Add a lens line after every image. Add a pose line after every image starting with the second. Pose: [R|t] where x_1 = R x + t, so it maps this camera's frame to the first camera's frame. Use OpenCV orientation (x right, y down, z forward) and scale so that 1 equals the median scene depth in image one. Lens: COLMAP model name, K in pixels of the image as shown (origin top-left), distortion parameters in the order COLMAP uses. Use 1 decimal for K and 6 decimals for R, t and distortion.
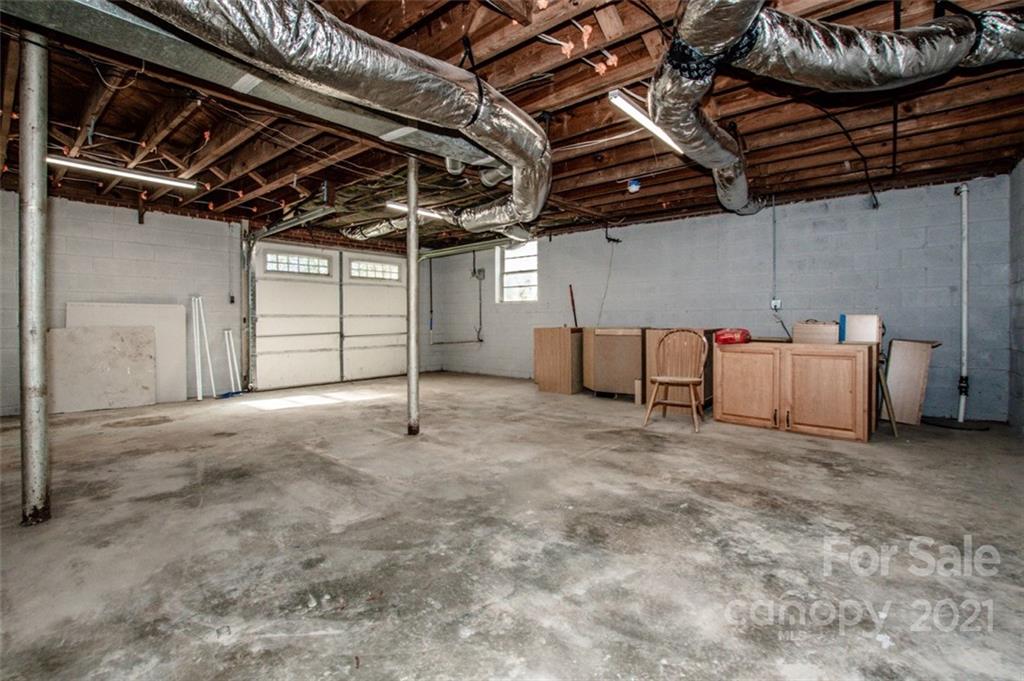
lens RADIAL K [[461.0, 0, 529.9], [0, 461.0, 329.6], [0, 0, 1]] dist [-0.033187, -0.001141]
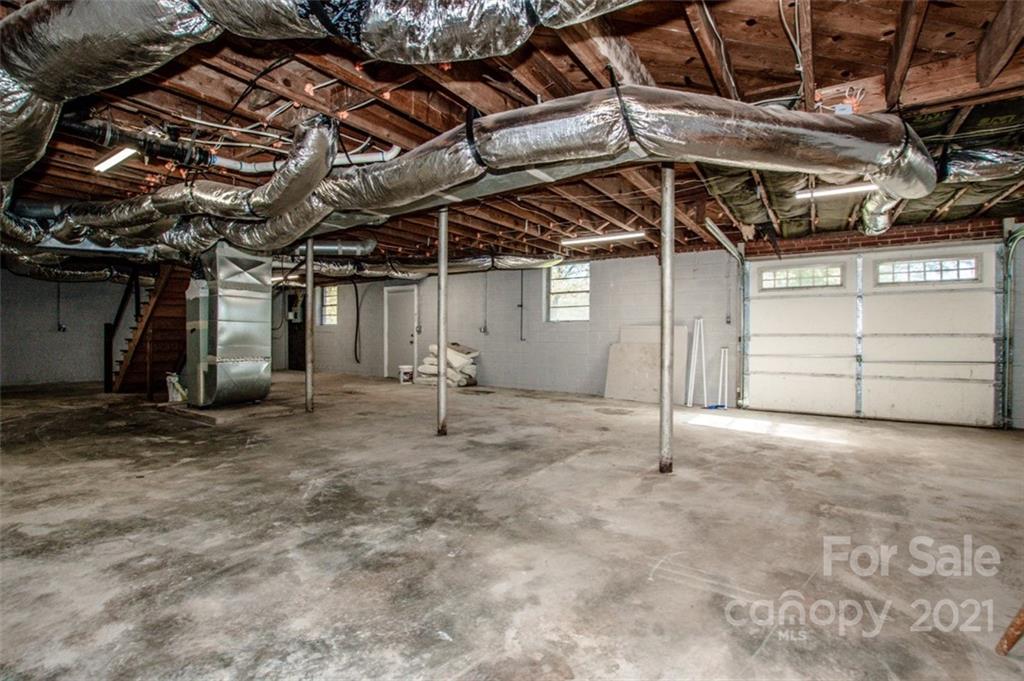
lens RADIAL K [[461.0, 0, 510.7], [0, 461.0, 335.3], [0, 0, 1]] dist [-0.033187, -0.001141]
pose [[0.076221, 0.004042, -0.997083, 1.075759], [-0.023296, 0.999726, 0.002272, -0.056251], [0.996819, 0.023055, 0.076294, 1.118387]]
